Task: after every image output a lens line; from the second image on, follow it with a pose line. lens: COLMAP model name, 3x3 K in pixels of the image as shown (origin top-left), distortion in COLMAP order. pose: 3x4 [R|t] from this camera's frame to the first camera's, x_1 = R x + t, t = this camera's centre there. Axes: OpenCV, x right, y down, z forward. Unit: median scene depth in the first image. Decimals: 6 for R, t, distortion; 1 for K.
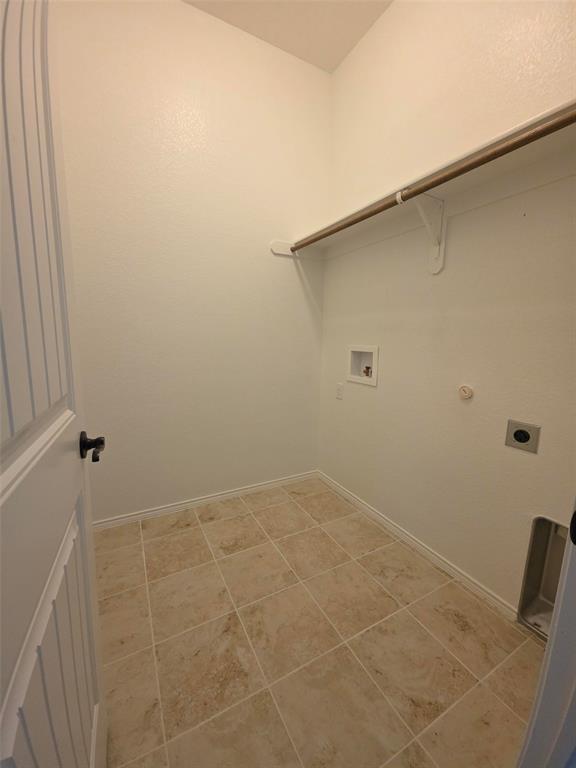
lens RADIAL K [[308.6, 0, 285.3], [0, 308.6, 386.0], [0, 0, 1]] dist [0.001130, -0.000528]
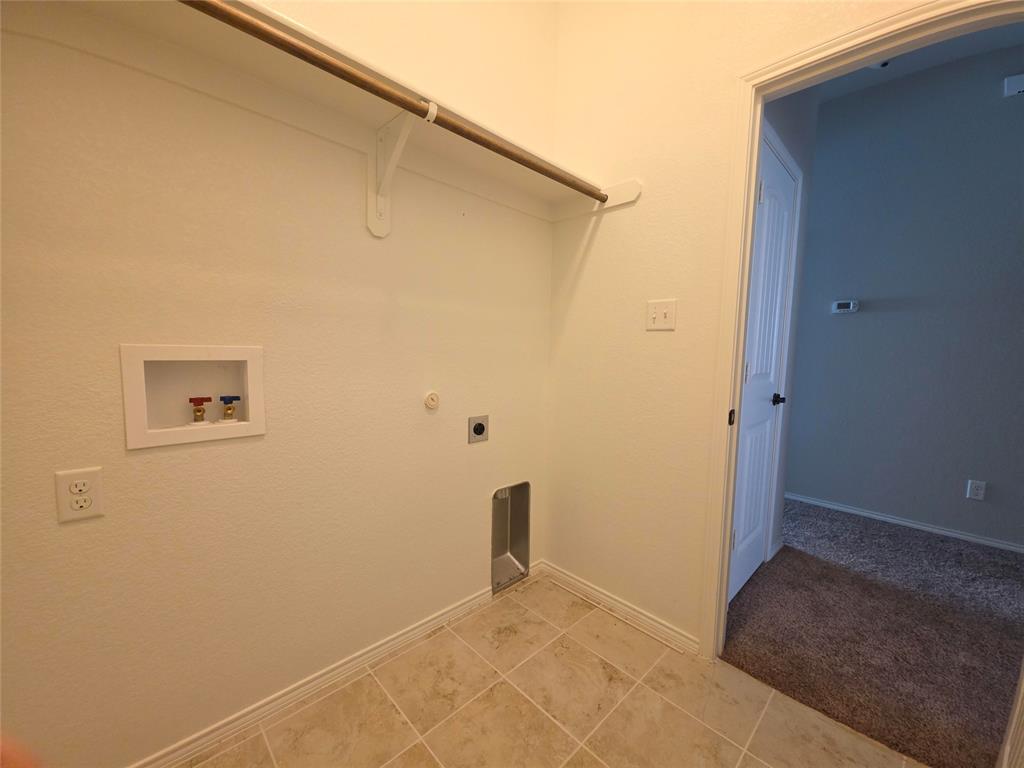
lens RADIAL K [[411.4, 0, 509.1], [0, 411.4, 387.5], [0, 0, 1]] dist [0.001130, -0.000528]
pose [[-0.277179, -0.114928, 0.953920, -0.551751], [0.123236, 0.980368, 0.153923, -0.169748], [-0.952882, 0.160222, -0.257574, 1.173162]]
